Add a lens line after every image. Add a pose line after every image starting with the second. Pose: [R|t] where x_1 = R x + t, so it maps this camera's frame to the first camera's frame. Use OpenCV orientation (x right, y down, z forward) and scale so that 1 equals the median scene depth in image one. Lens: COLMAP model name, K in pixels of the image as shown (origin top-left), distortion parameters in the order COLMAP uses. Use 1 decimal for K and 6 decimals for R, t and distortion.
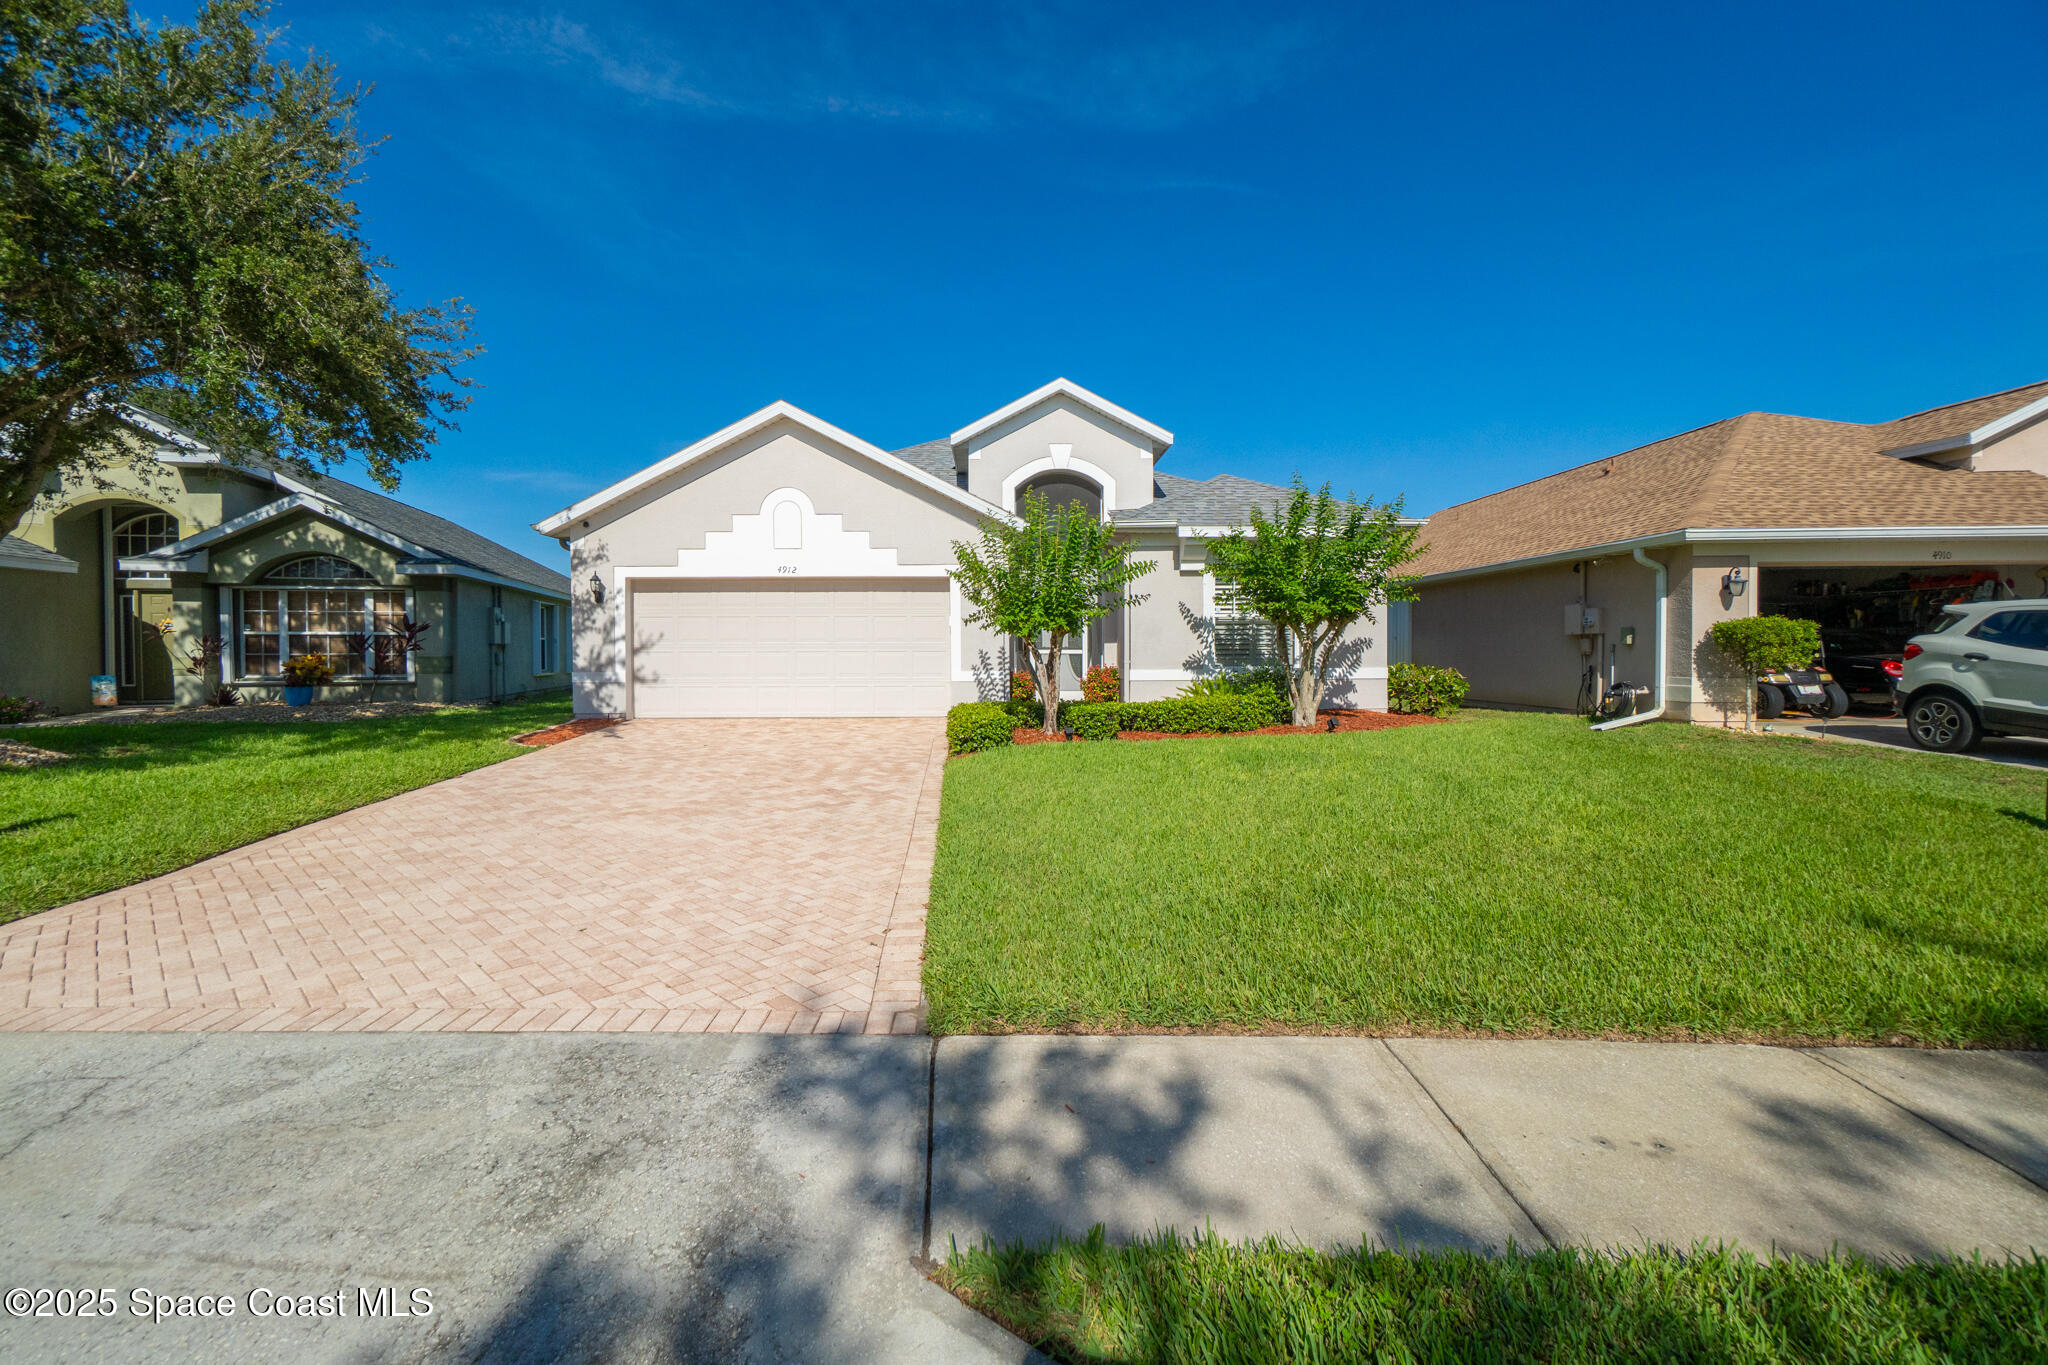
lens RADIAL K [[884.1, 0, 1012.2], [0, 884.1, 665.9], [0, 0, 1]] dist [-0.002826, -0.000138]
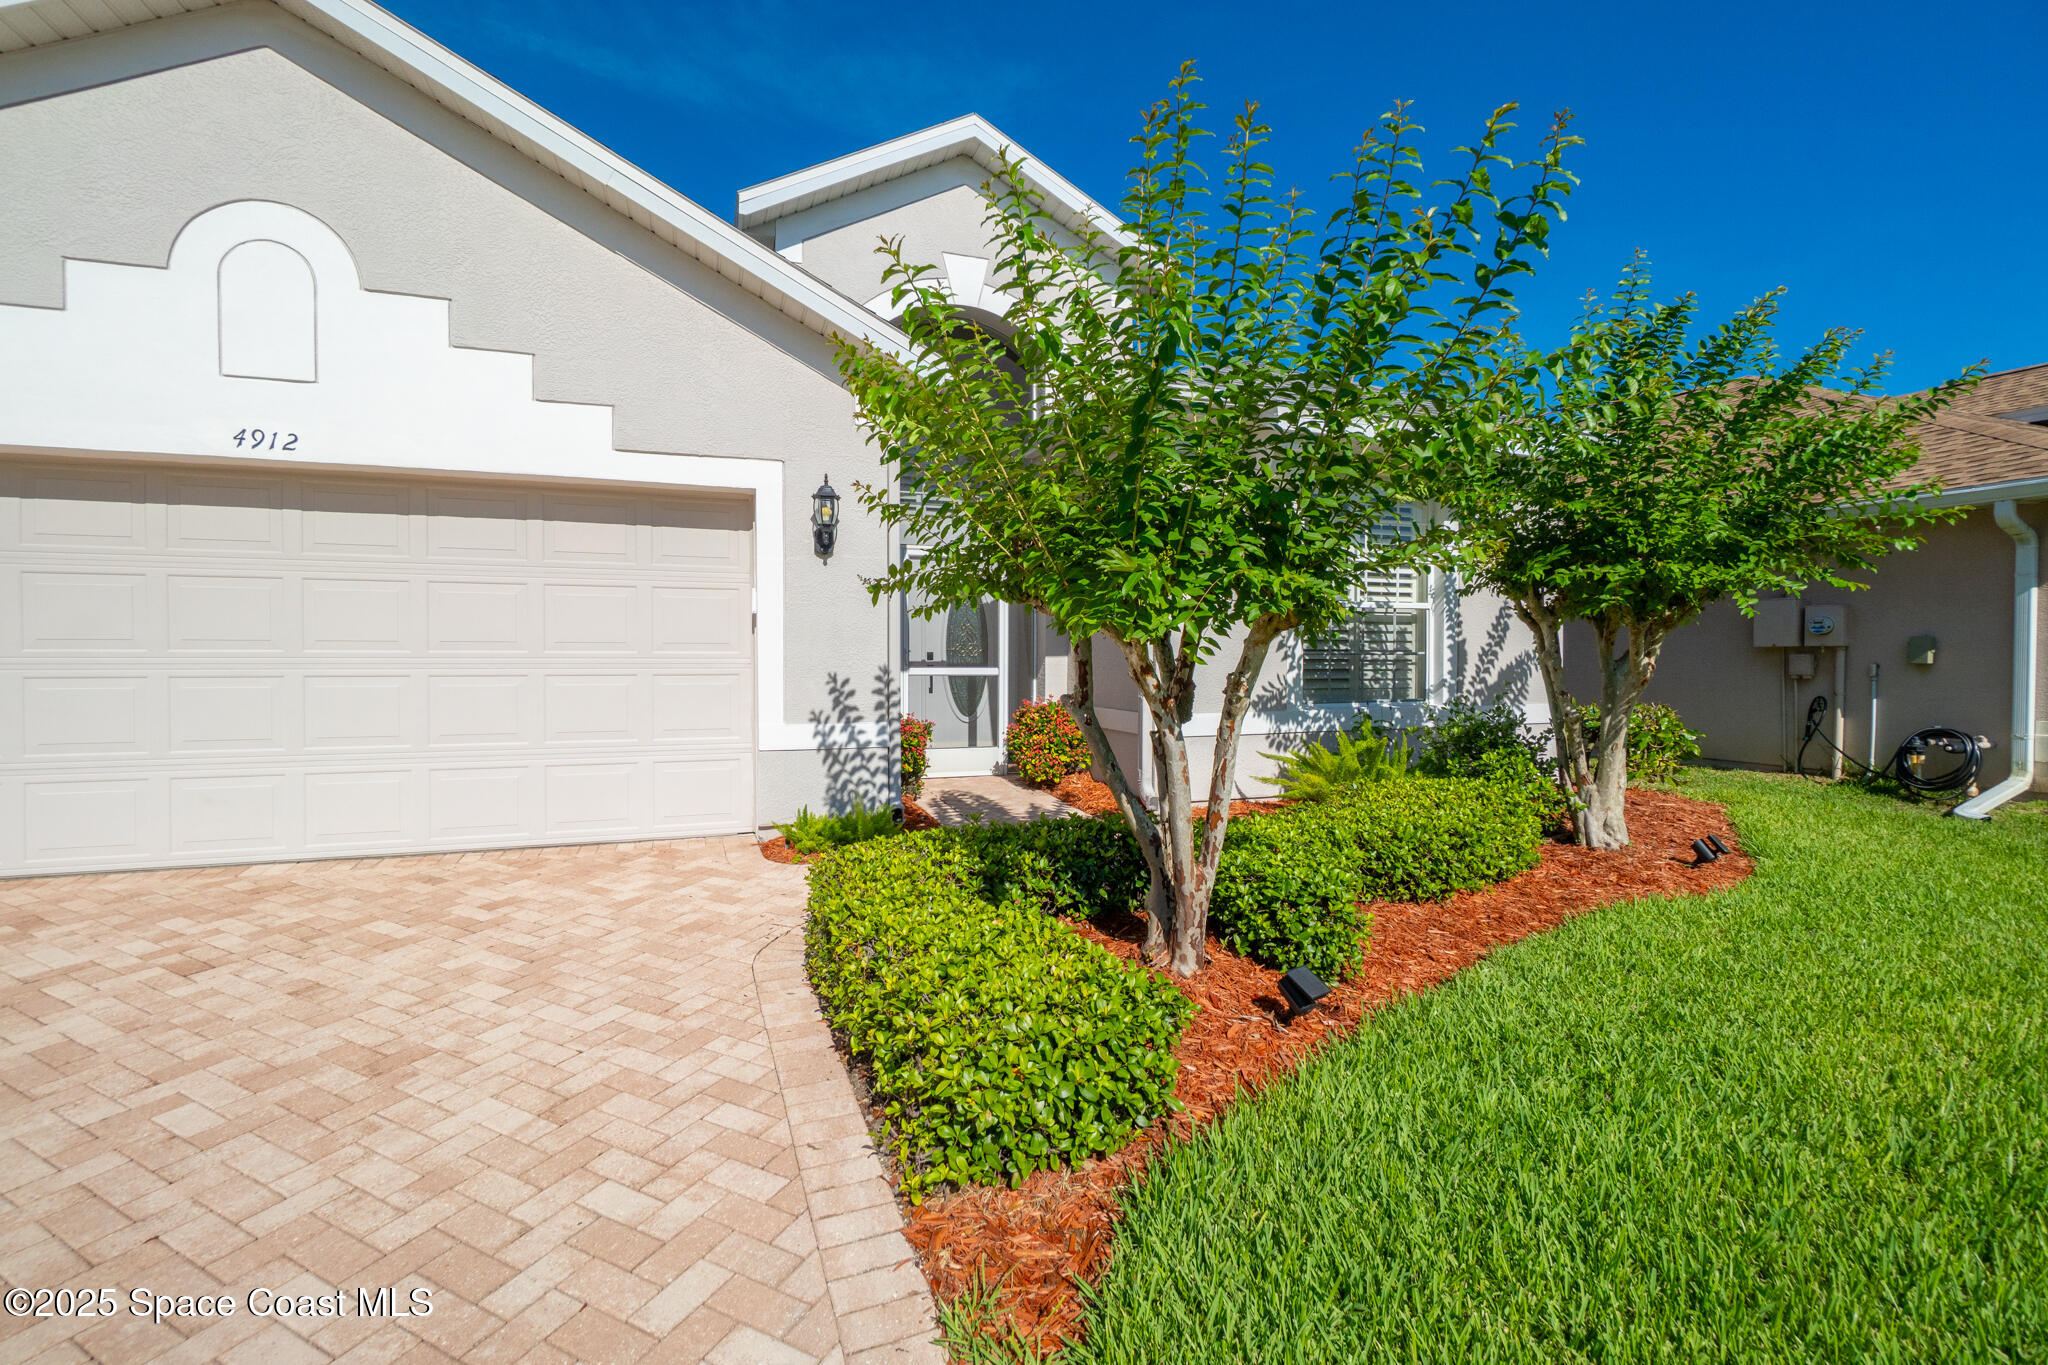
lens RADIAL K [[884.1, 0, 1012.2], [0, 884.1, 665.9], [0, 0, 1]] dist [-0.002826, -0.000138]
pose [[0.950952, 0.001192, 0.309335, -0.084676], [0.000541, 0.999985, -0.005518, -0.019215], [-0.309337, 0.005414, 0.950937, 0.584892]]
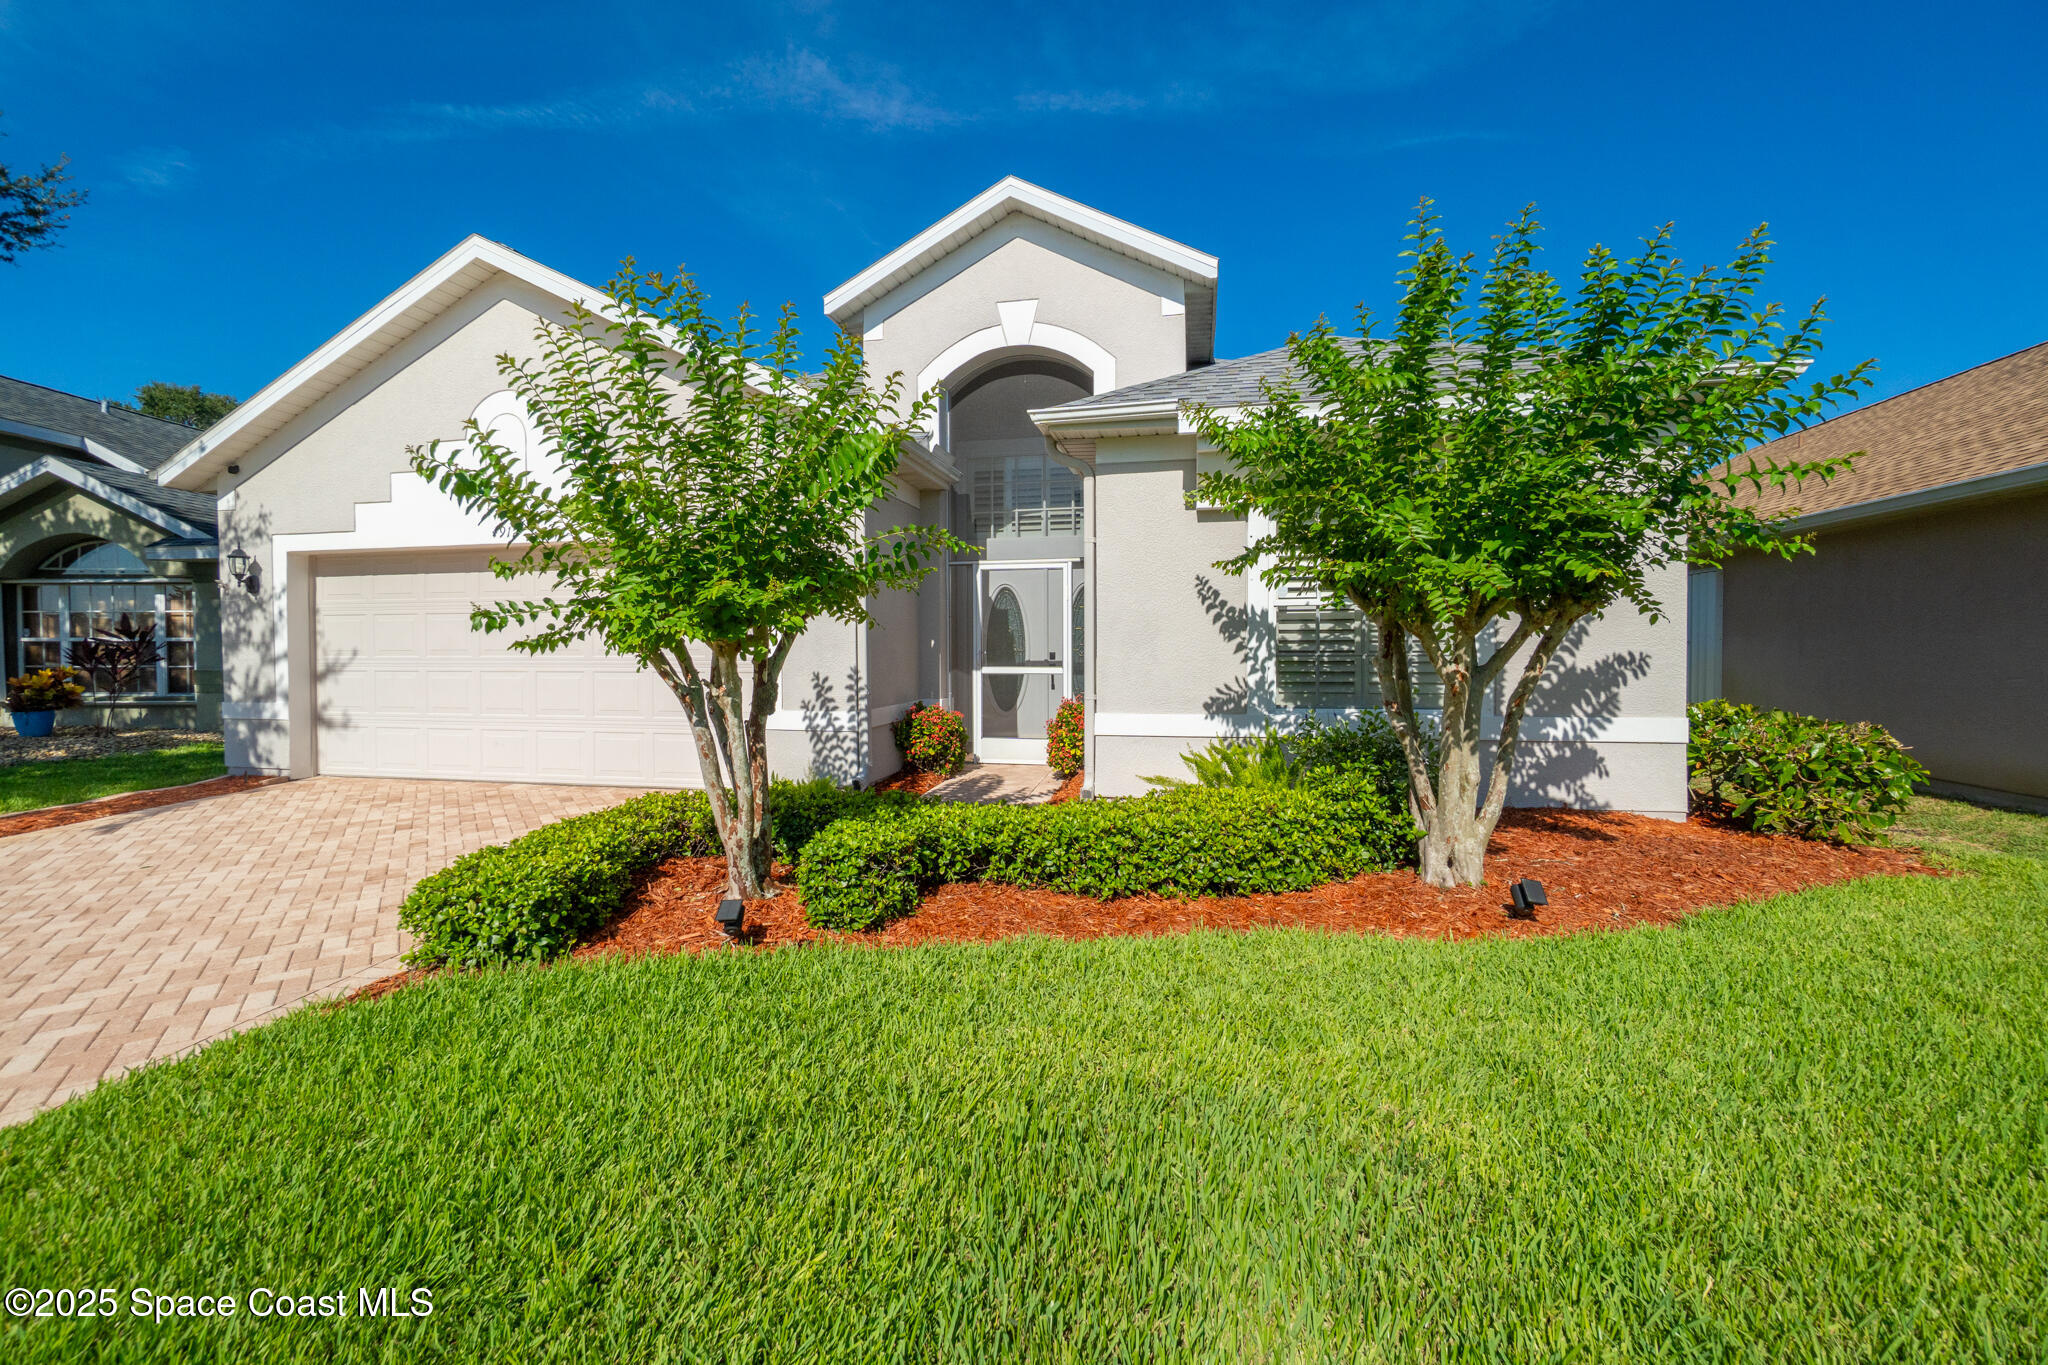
lens RADIAL K [[869.8, 0, 1012.8], [0, 869.8, 673.5], [0, 0, 1]] dist [0.002033, 0.000060]
pose [[0.973805, 0.006535, -0.227289, 0.202298], [-0.003961, 0.999923, 0.011778, -0.024263], [0.227349, -0.010569, 0.973756, 0.517462]]
